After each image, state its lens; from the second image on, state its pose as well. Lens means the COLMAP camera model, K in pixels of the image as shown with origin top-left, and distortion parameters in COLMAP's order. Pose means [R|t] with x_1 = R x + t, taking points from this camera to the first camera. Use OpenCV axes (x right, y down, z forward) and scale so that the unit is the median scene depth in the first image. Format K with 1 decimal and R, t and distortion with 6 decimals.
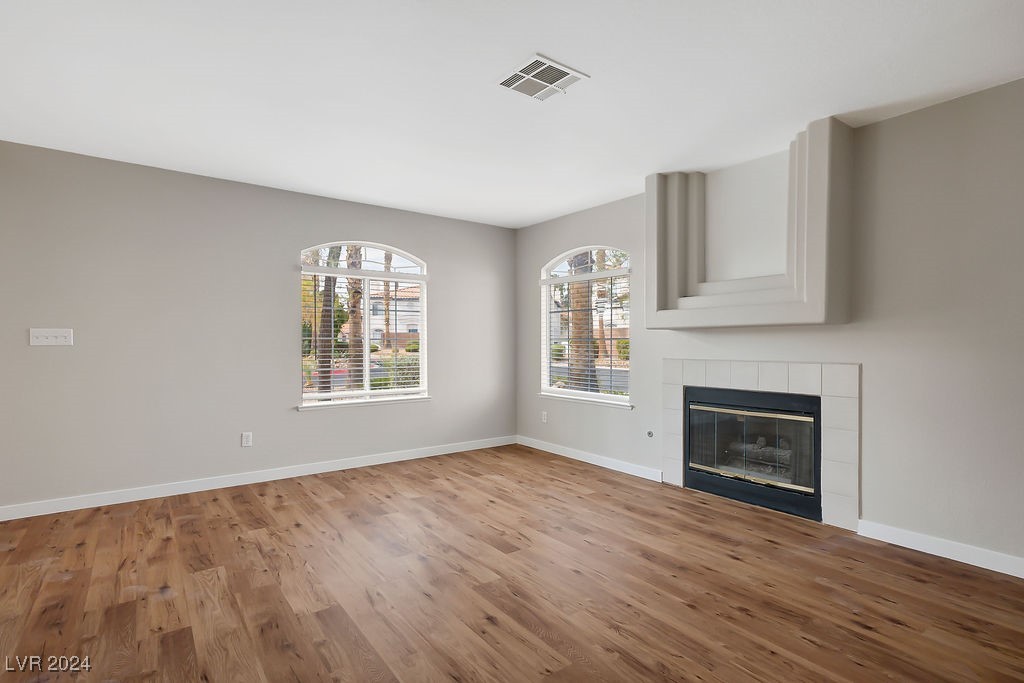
lens RADIAL K [[504.9, 0, 514.9], [0, 504.9, 348.2], [0, 0, 1]] dist [0.012993, 0.002326]
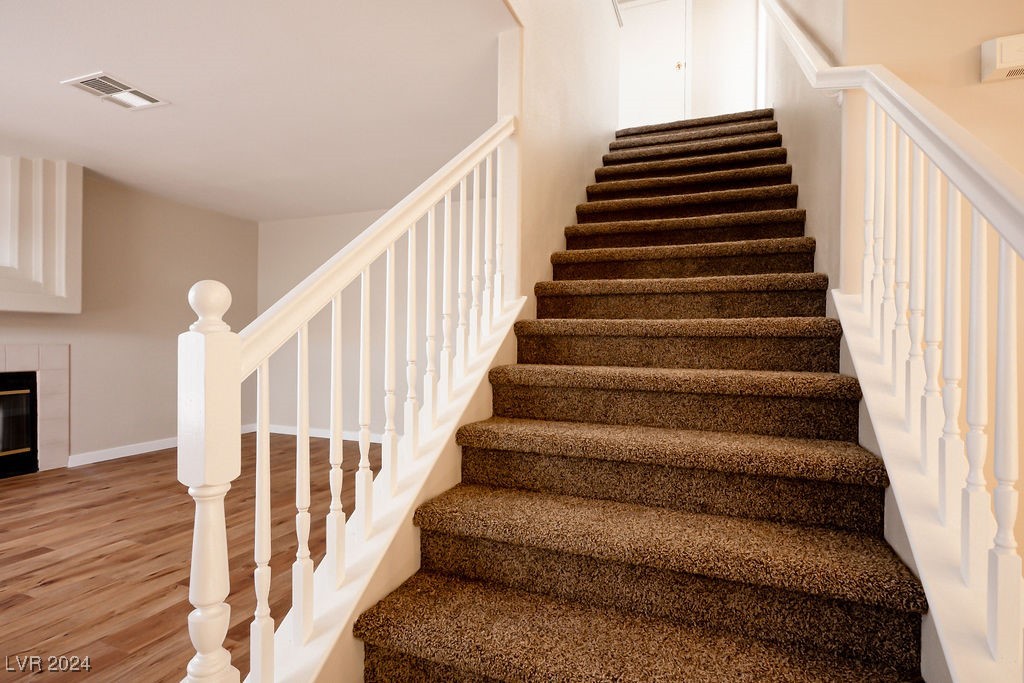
lens RADIAL K [[504.9, 0, 496.6], [0, 504.9, 347.3], [0, 0, 1]] dist [0.012993, 0.002326]
pose [[-0.495294, -0.016909, 0.868561, -1.023173], [-0.008820, 0.999857, 0.014436, 0.007957], [-0.868680, -0.000511, -0.495373, 0.626880]]
